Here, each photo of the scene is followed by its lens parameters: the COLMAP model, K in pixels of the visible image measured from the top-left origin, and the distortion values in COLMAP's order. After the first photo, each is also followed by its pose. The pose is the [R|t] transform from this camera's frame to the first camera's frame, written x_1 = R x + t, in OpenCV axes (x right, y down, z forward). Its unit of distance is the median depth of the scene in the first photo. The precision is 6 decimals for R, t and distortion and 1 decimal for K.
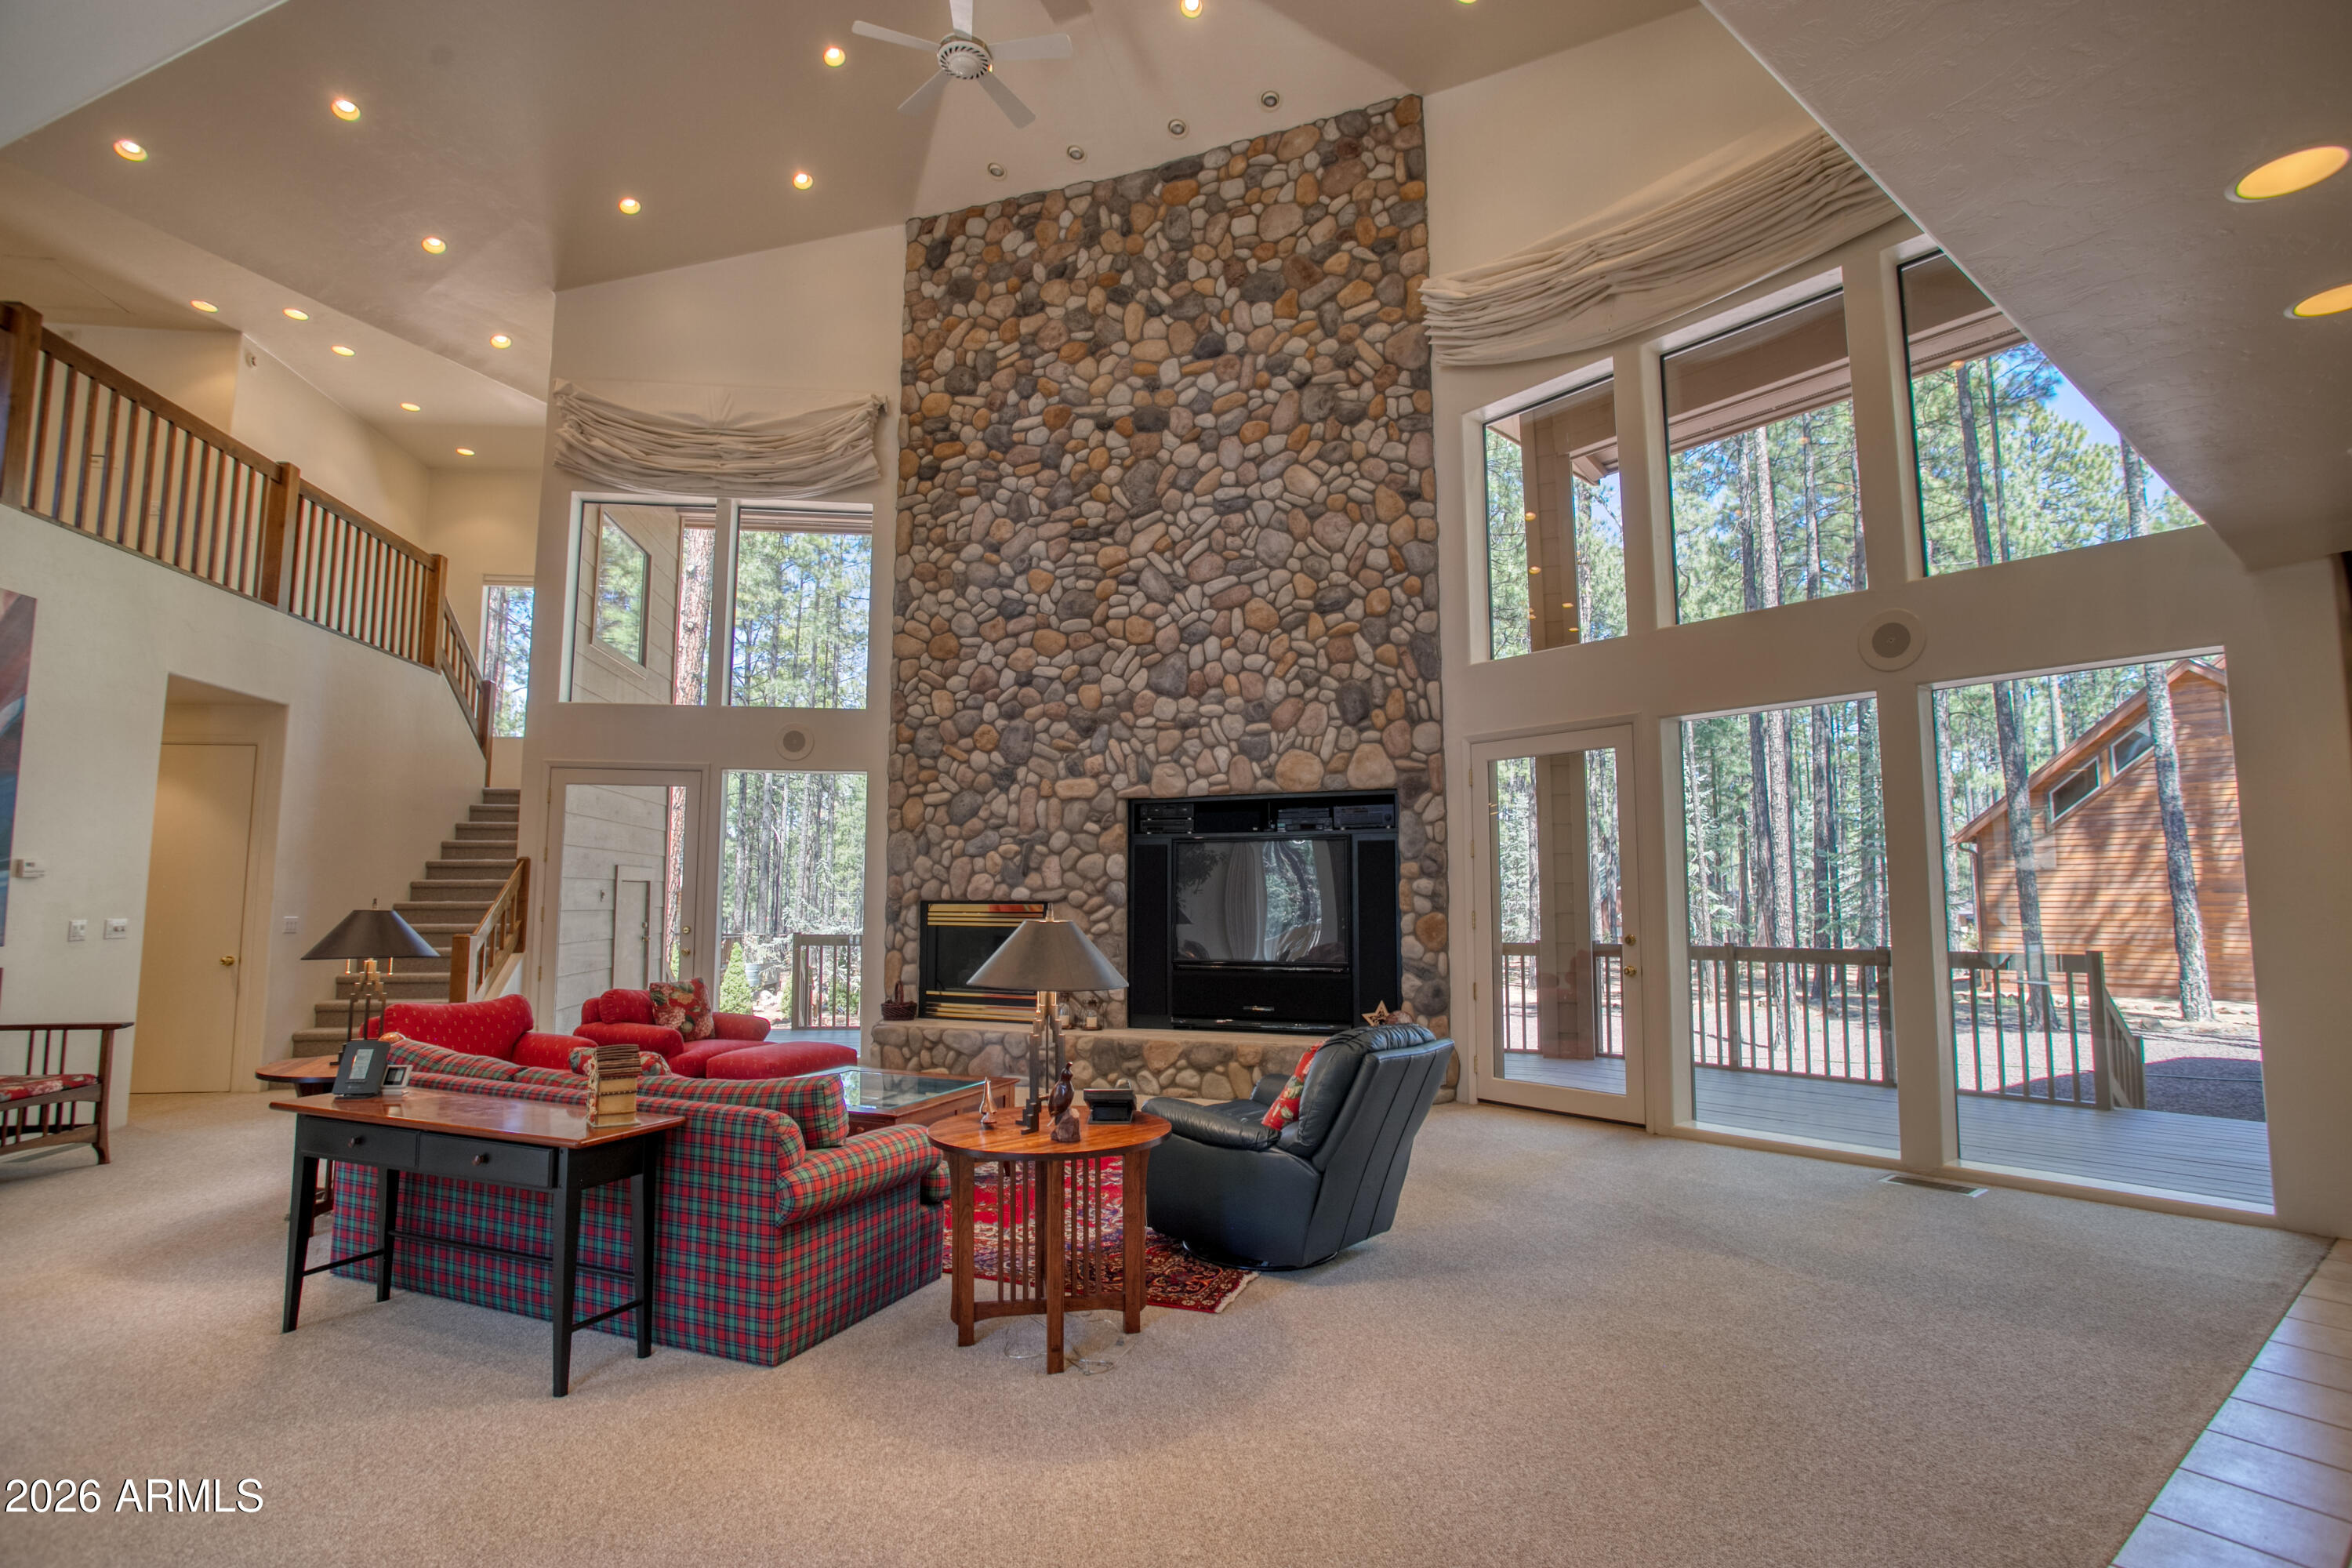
lens RADIAL K [[1150.7, 0, 1176.0], [0, 1150.7, 784.0], [0, 0, 1]] dist [-0.076291, 0.035706]
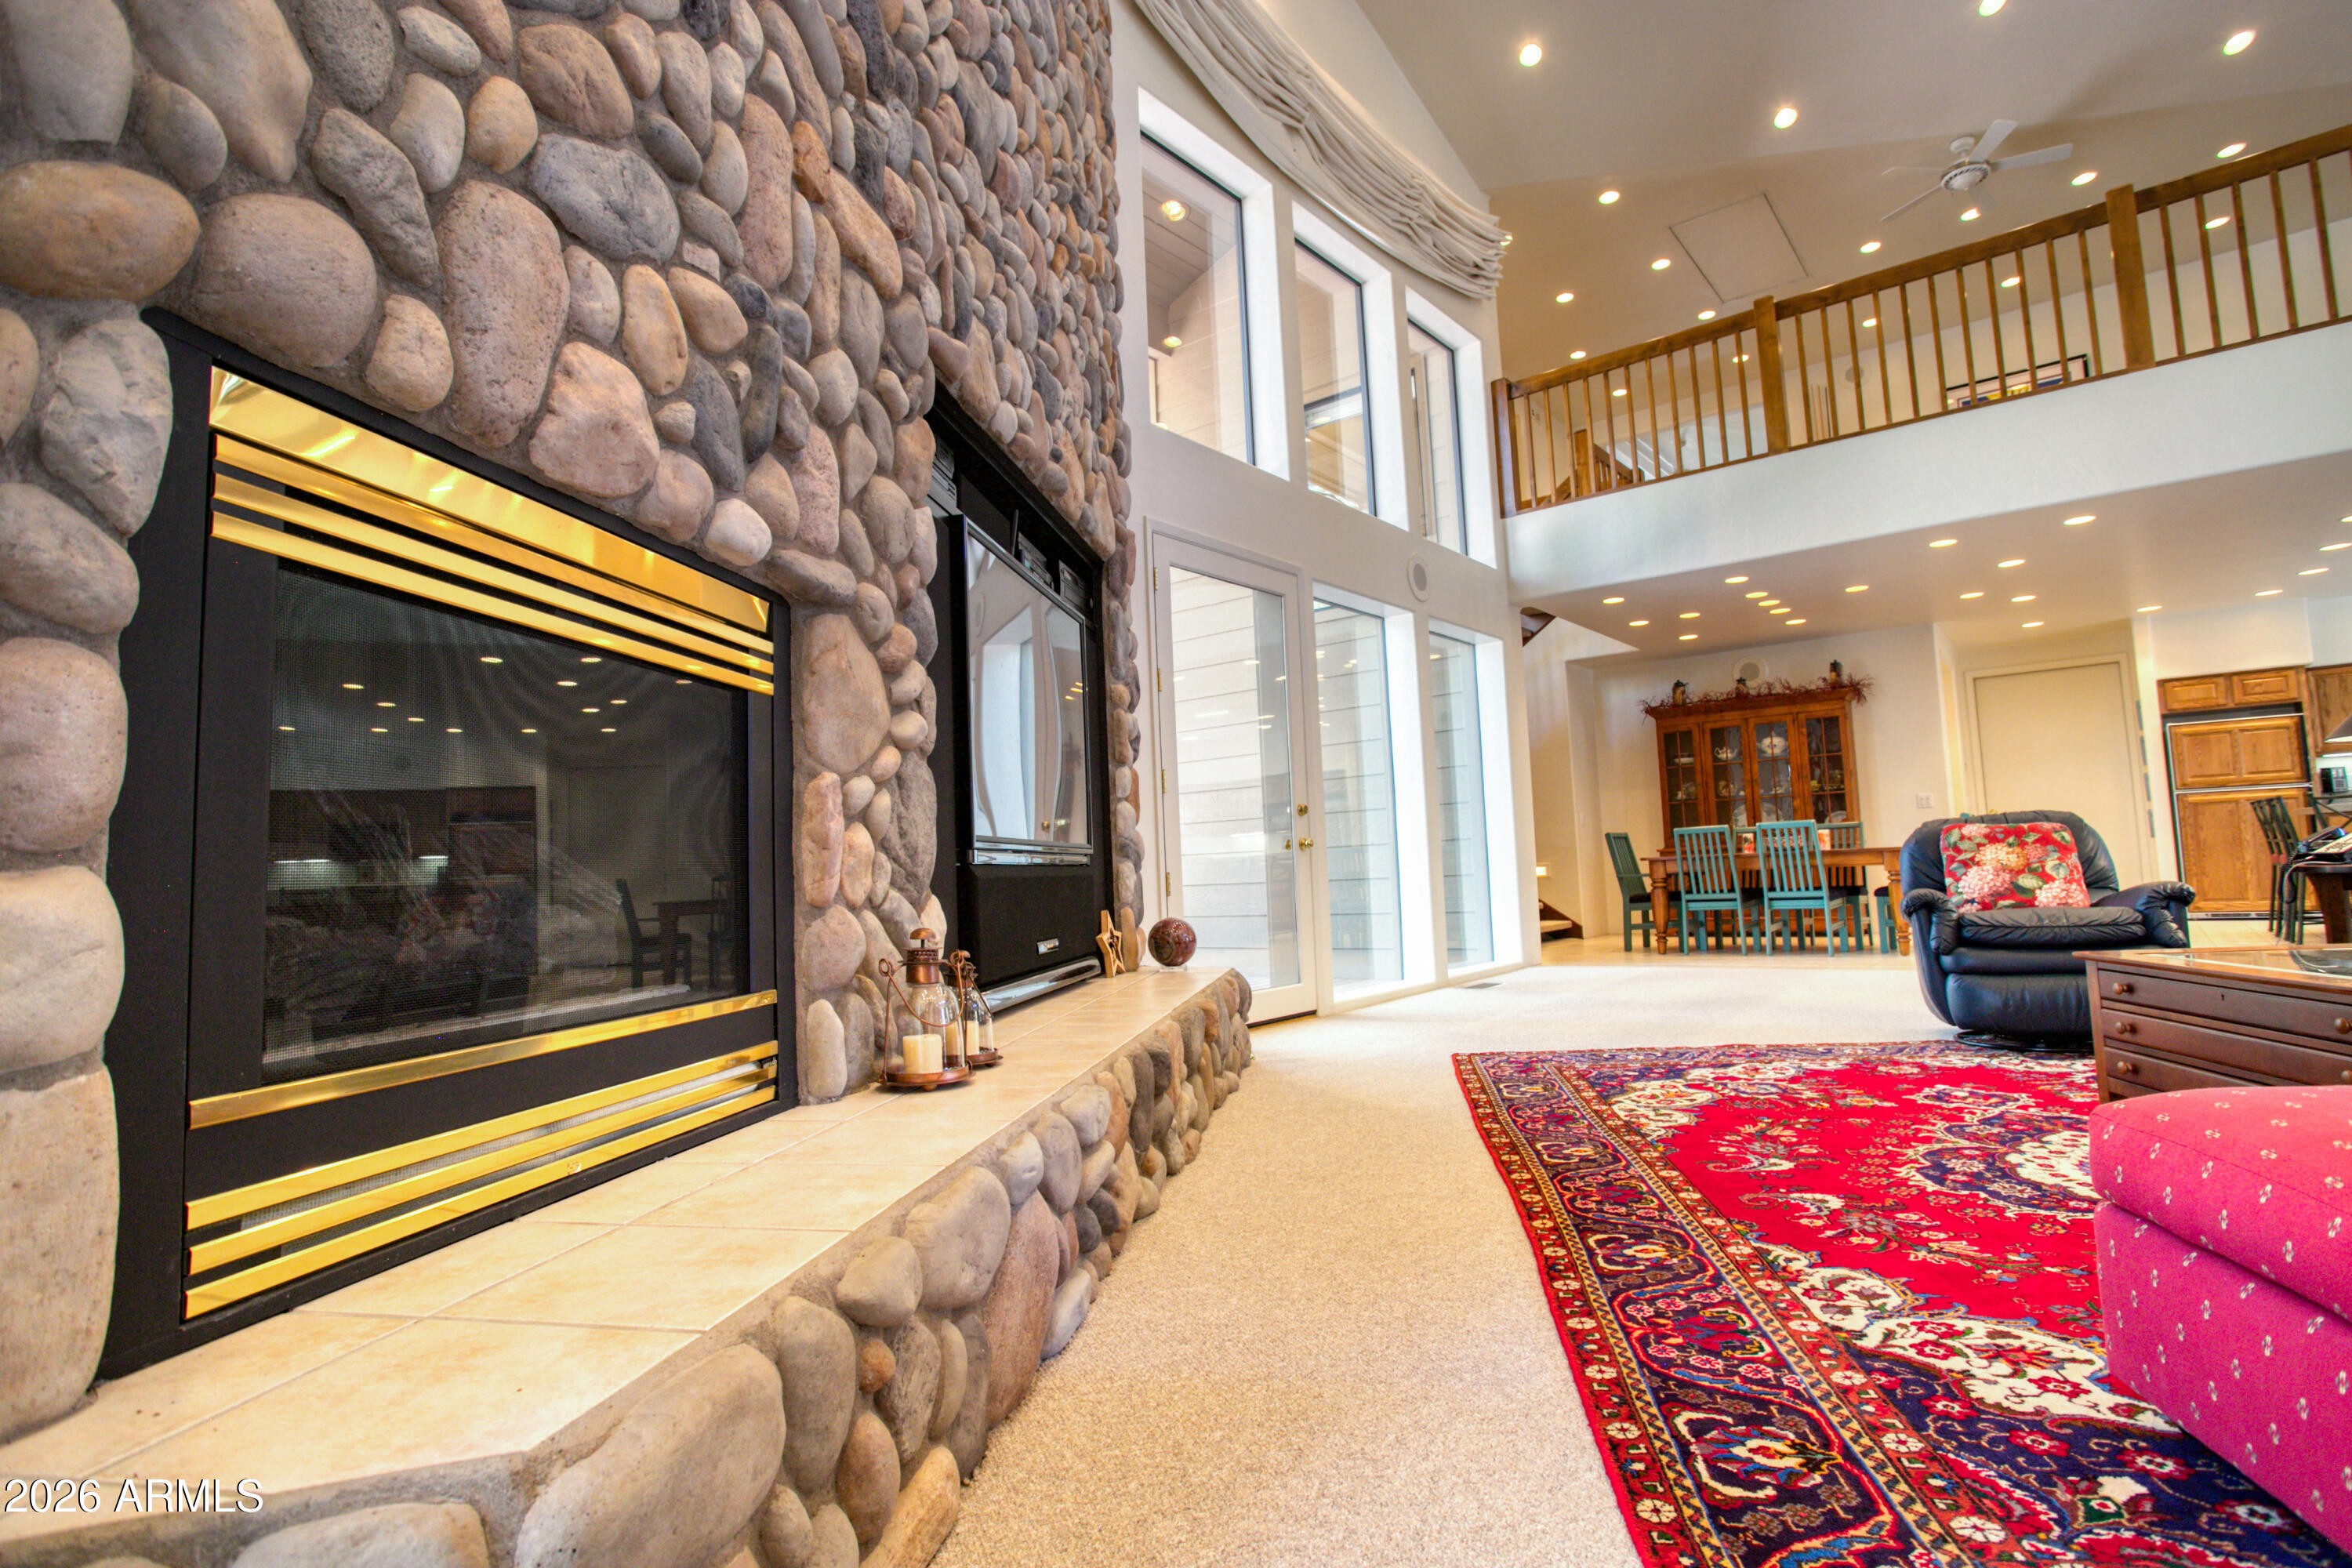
lens RADIAL K [[1150.7, 0, 1176.0], [0, 1150.7, 784.0], [0, 0, 1]] dist [-0.076291, 0.035706]
pose [[-0.207597, 0.088250, 0.974226, -0.355288], [-0.057062, 0.993134, -0.102122, 0.159056], [-0.976549, -0.076792, -0.201136, 0.950058]]
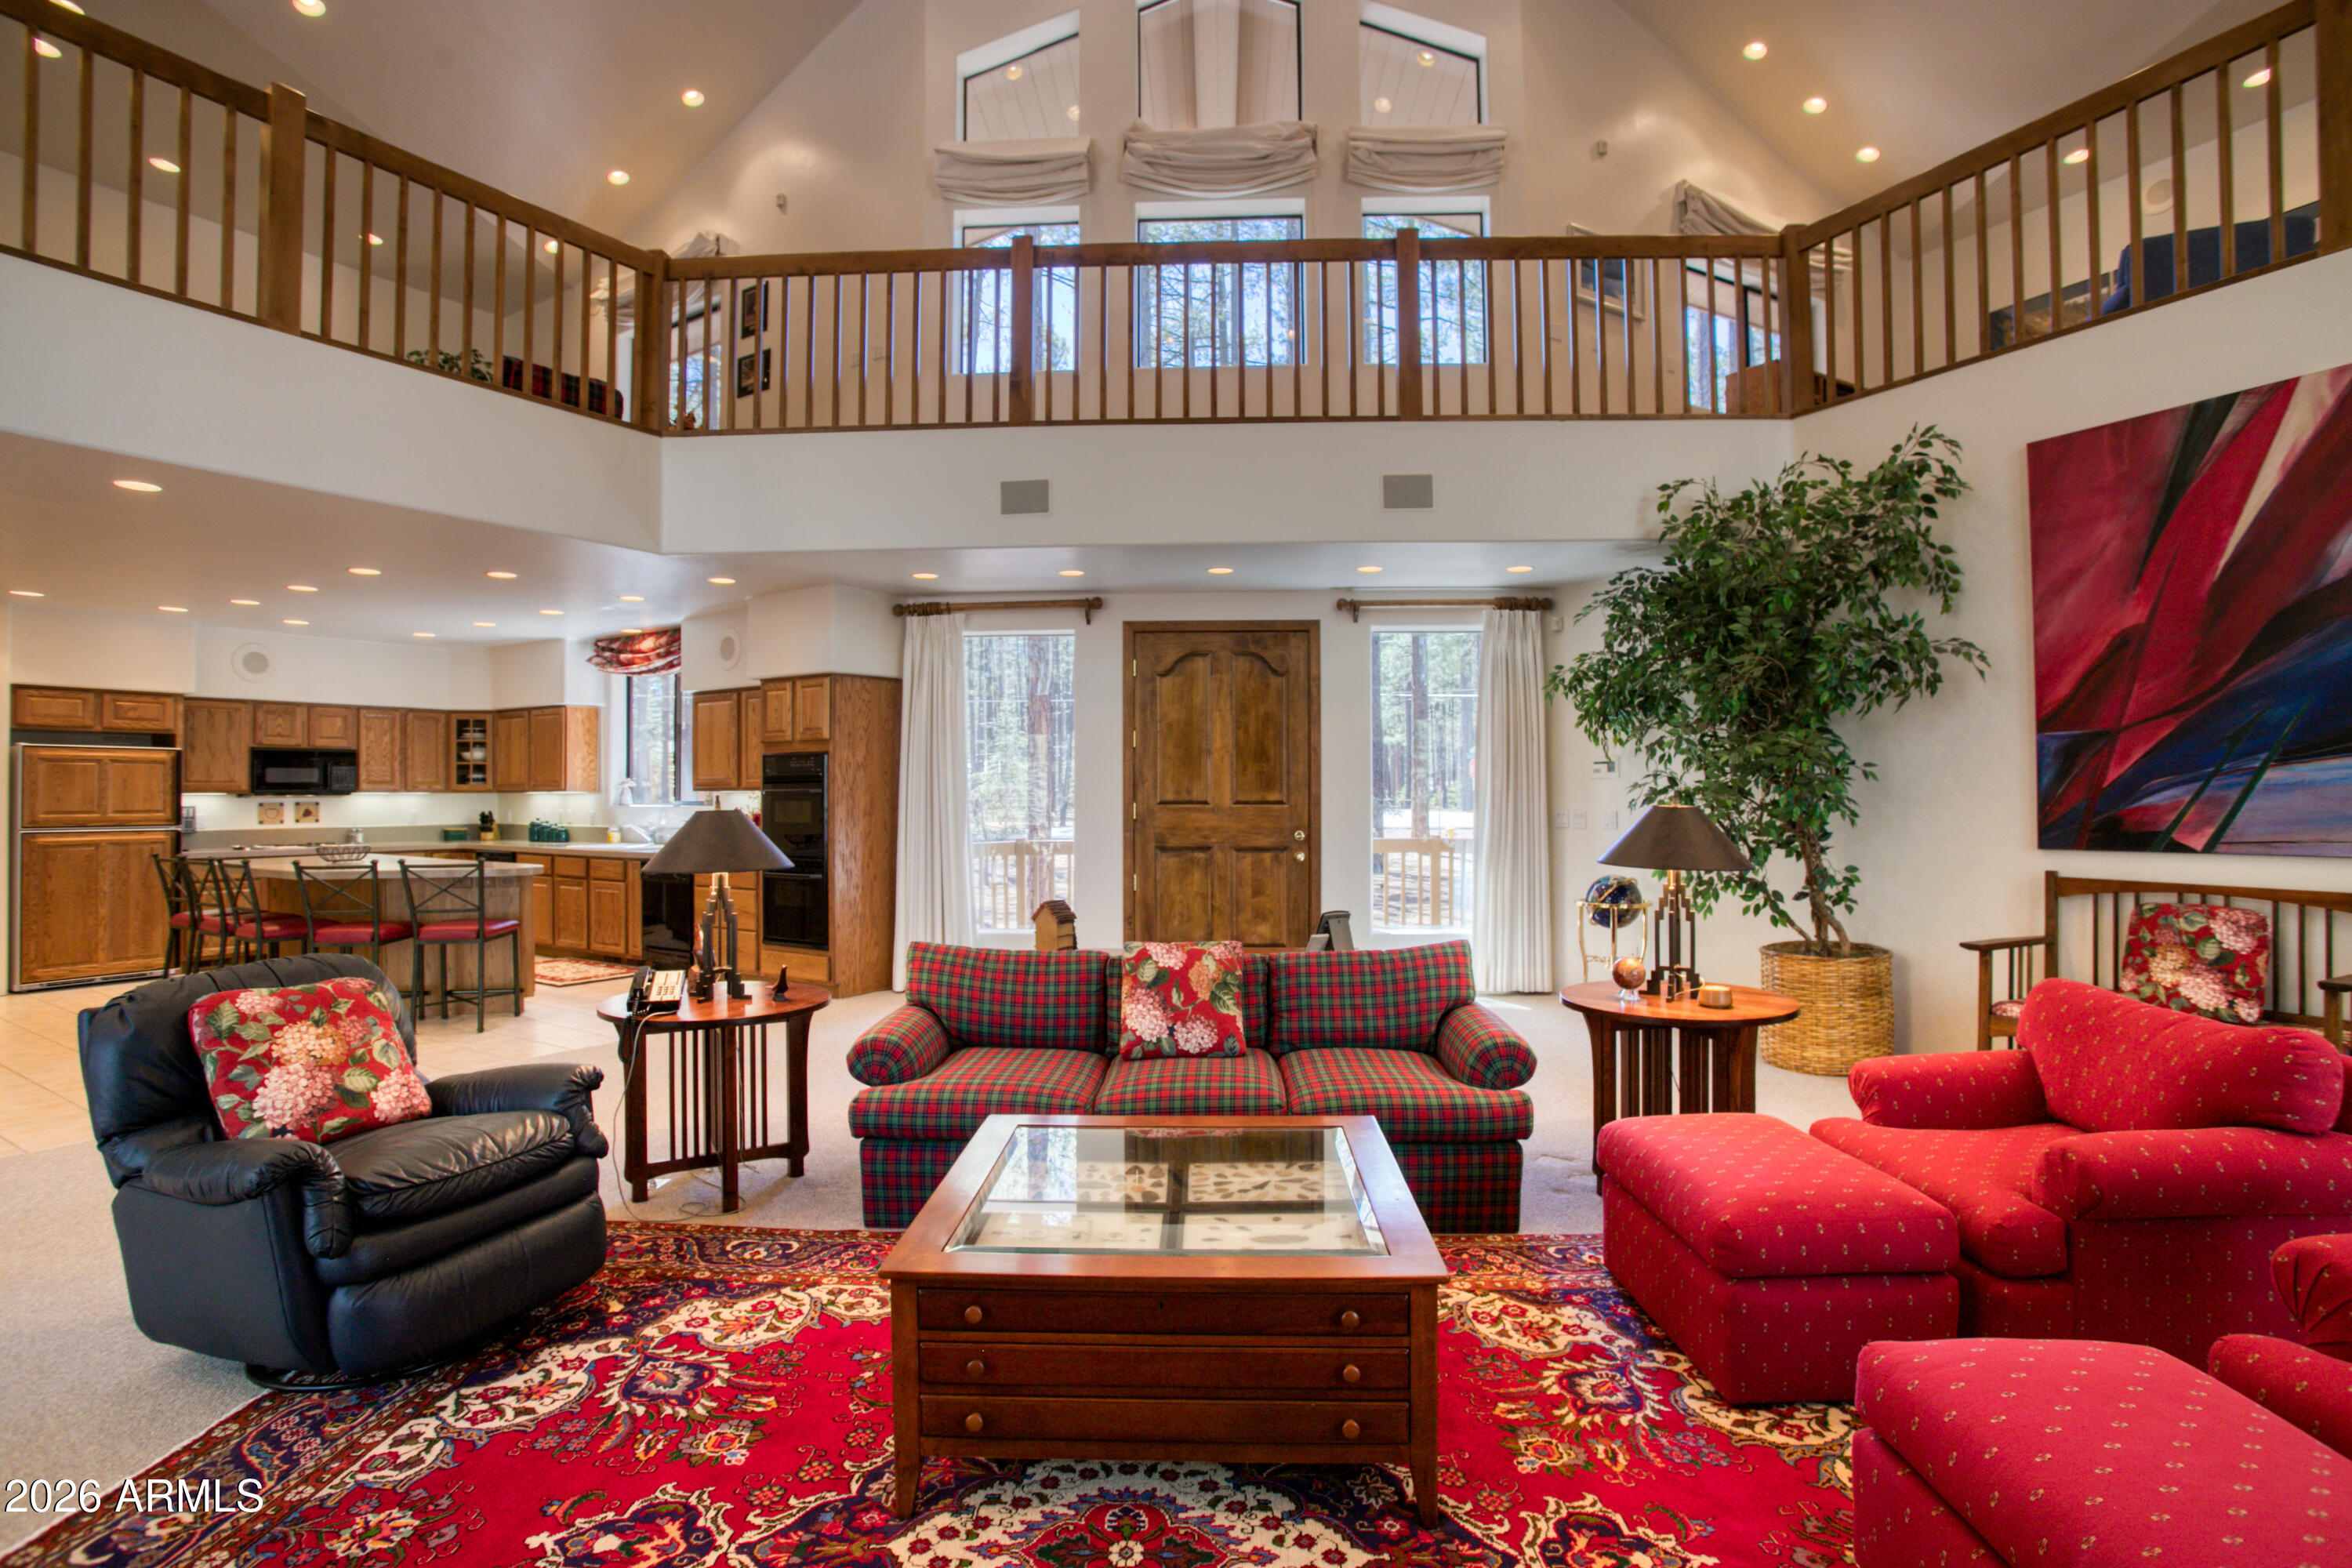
lens RADIAL K [[1150.7, 0, 1176.0], [0, 1150.7, 784.0], [0, 0, 1]] dist [-0.076291, 0.035706]
pose [[-0.943122, 0.002345, -0.332439, -0.069595], [0.038555, 0.993999, -0.102368, 0.088757], [0.330204, -0.109363, -0.937553, 0.864140]]
